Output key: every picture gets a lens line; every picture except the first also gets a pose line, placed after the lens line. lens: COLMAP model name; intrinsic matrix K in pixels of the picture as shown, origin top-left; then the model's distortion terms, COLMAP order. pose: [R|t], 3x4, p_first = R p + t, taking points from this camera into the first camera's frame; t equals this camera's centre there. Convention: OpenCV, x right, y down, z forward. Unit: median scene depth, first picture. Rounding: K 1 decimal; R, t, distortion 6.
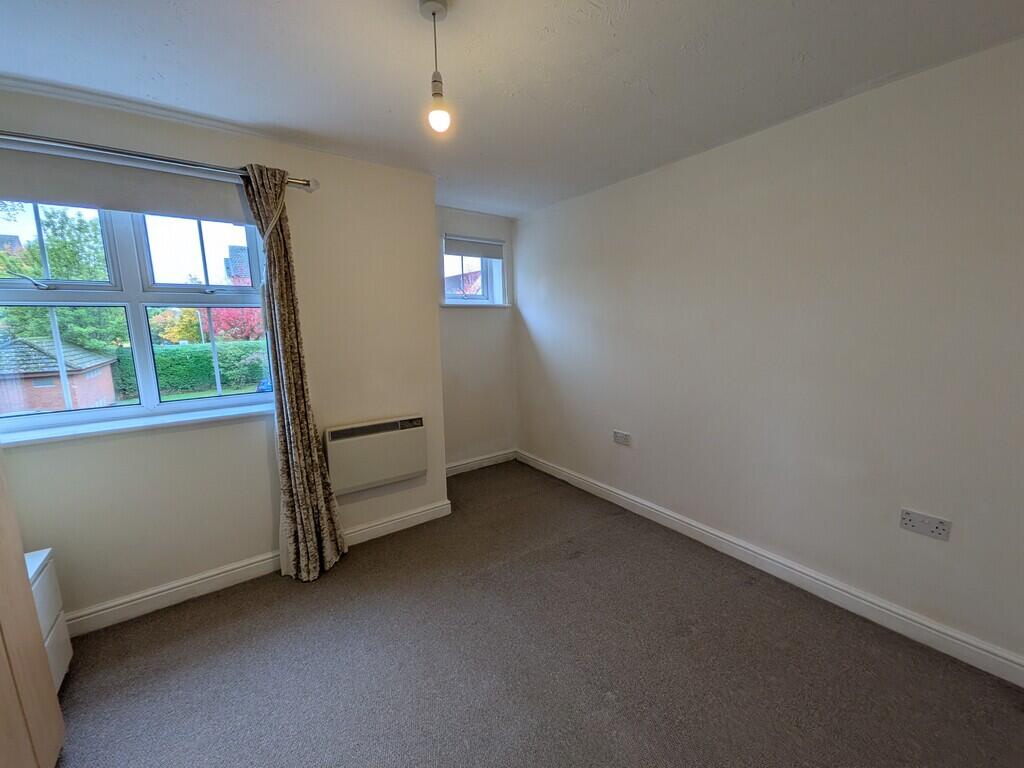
lens RADIAL K [[405.1, 0, 512.0], [0, 405.1, 384.0], [0, 0, 1]] dist [0.000728, 0.000002]
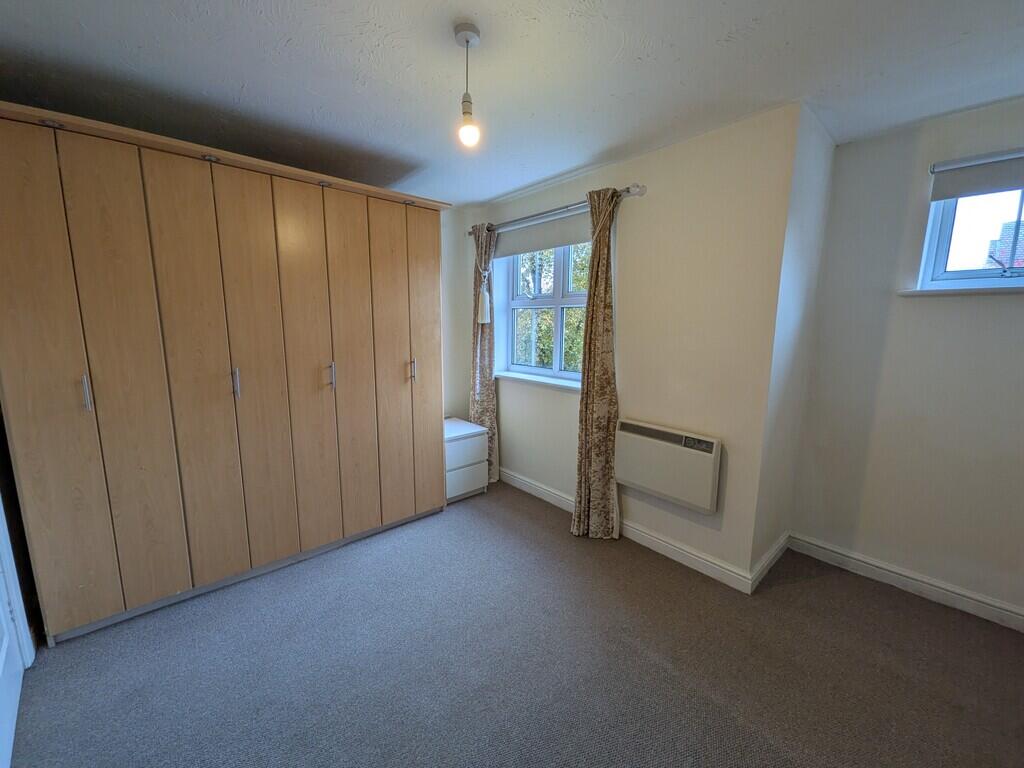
lens RADIAL K [[404.8, 0, 512.0], [0, 404.8, 384.0], [0, 0, 1]] dist [-0.000673, -0.000093]
pose [[0.086193, 0.166793, -0.982217, 0.600526], [-0.164415, 0.974750, 0.151097, -0.099741], [0.982618, 0.148468, 0.111440, 0.636705]]
